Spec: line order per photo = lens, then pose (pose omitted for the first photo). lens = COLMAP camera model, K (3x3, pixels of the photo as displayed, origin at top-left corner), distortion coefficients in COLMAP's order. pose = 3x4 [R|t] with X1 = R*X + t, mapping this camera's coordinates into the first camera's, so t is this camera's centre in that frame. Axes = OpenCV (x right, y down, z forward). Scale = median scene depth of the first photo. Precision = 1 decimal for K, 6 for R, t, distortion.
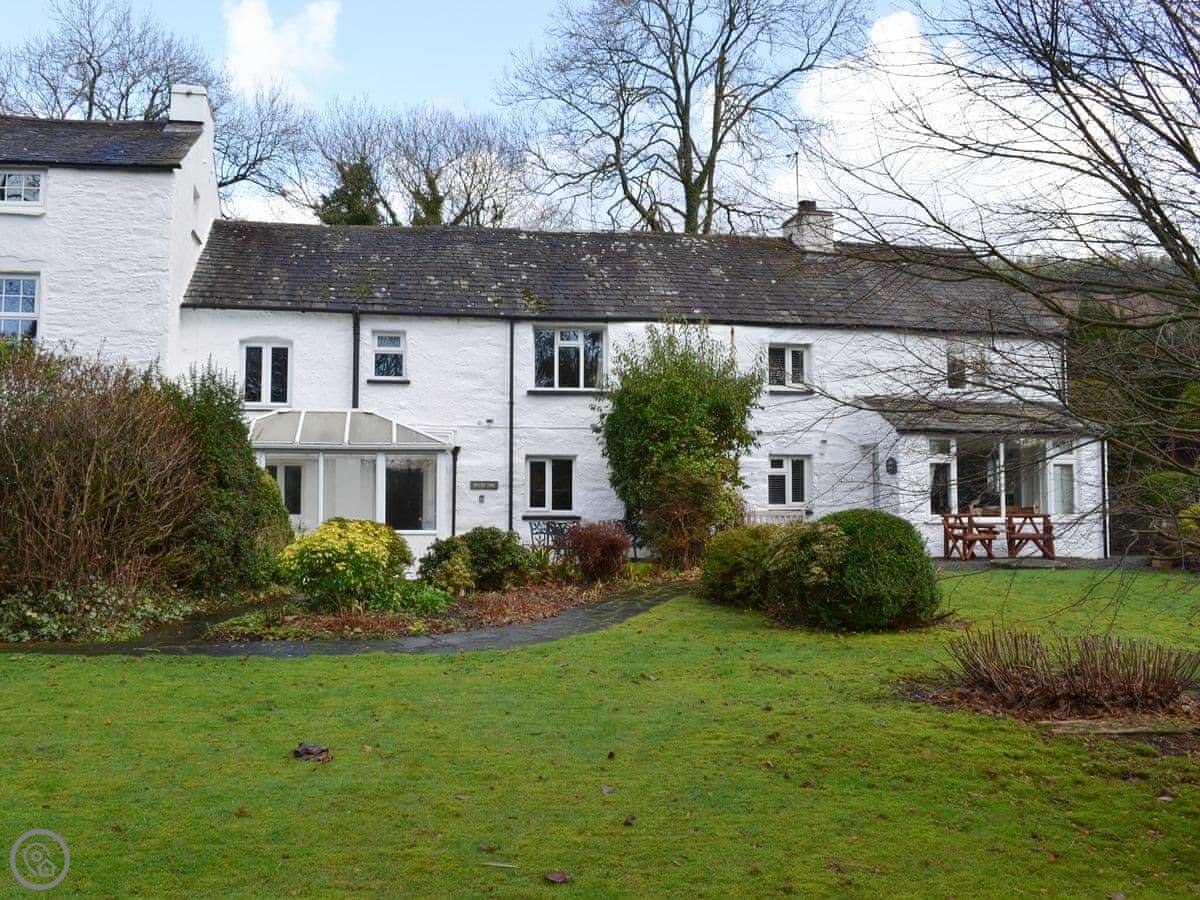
lens RADIAL K [[1104.2, 0, 562.4], [0, 1104.2, 438.5], [0, 0, 1]] dist [-0.080326, 0.000681]
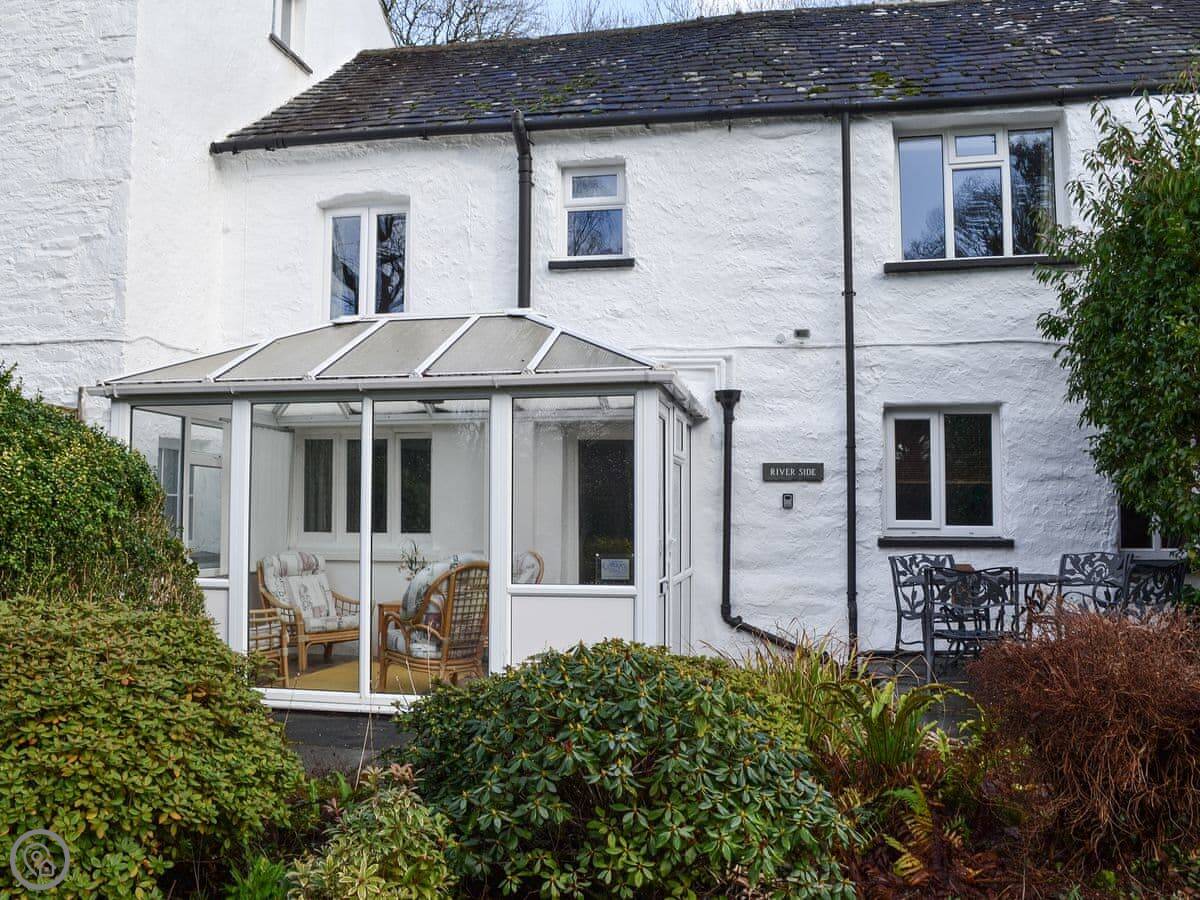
lens RADIAL K [[1104.2, 0, 562.4], [0, 1104.2, 438.5], [0, 0, 1]] dist [-0.080326, 0.000681]
pose [[0.936056, -0.019489, -0.351310, 0.001409], [0.022138, 0.999749, 0.003527, 0.024281], [0.351153, -0.011079, 0.936252, 0.531102]]
